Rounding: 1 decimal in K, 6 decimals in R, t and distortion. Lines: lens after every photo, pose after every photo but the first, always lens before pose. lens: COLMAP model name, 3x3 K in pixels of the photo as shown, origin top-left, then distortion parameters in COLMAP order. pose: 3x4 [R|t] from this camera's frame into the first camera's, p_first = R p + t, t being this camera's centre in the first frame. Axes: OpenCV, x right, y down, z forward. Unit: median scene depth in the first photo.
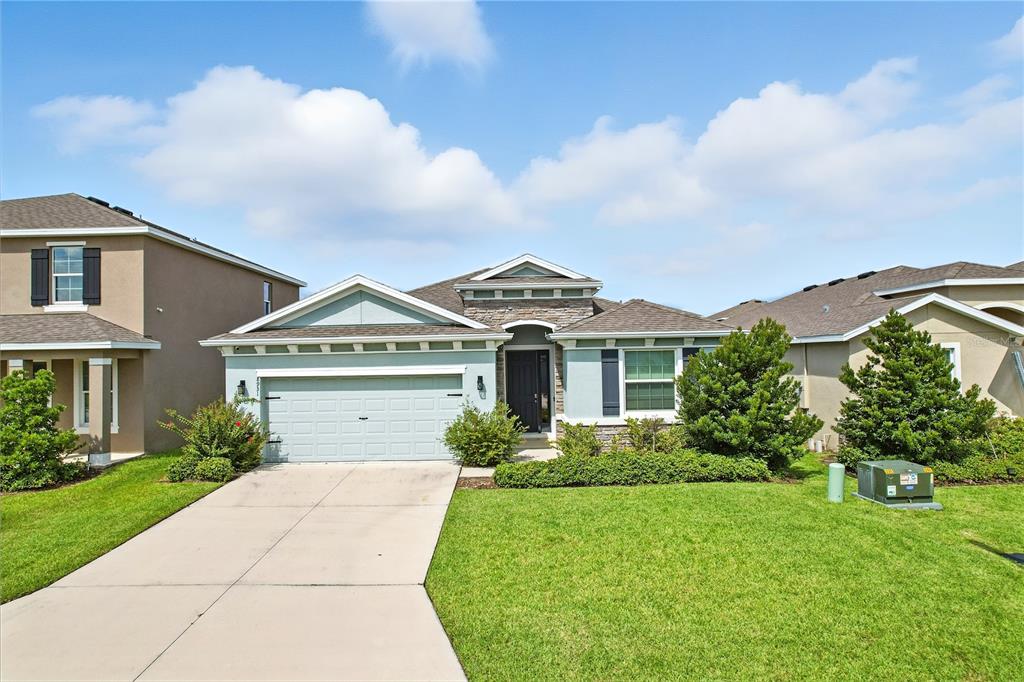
lens RADIAL K [[649.8, 0, 512.0], [0, 649.8, 341.0], [0, 0, 1]] dist [-0.069150, 0.032077]
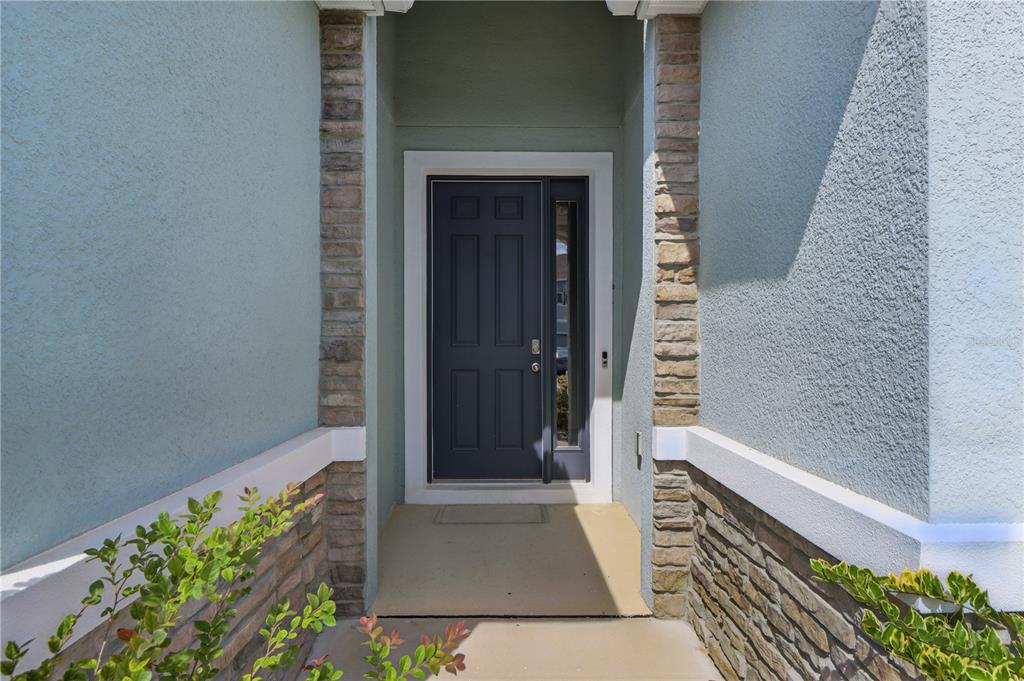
lens RADIAL K [[538.8, 0, 514.5], [0, 538.8, 336.0], [0, 0, 1]] dist [0.005476, -0.013565]
pose [[0.999804, 0.019177, 0.004922, 0.032185], [-0.019288, 0.999540, 0.023390, 0.095206], [-0.004471, -0.023481, 0.999714, 0.951841]]
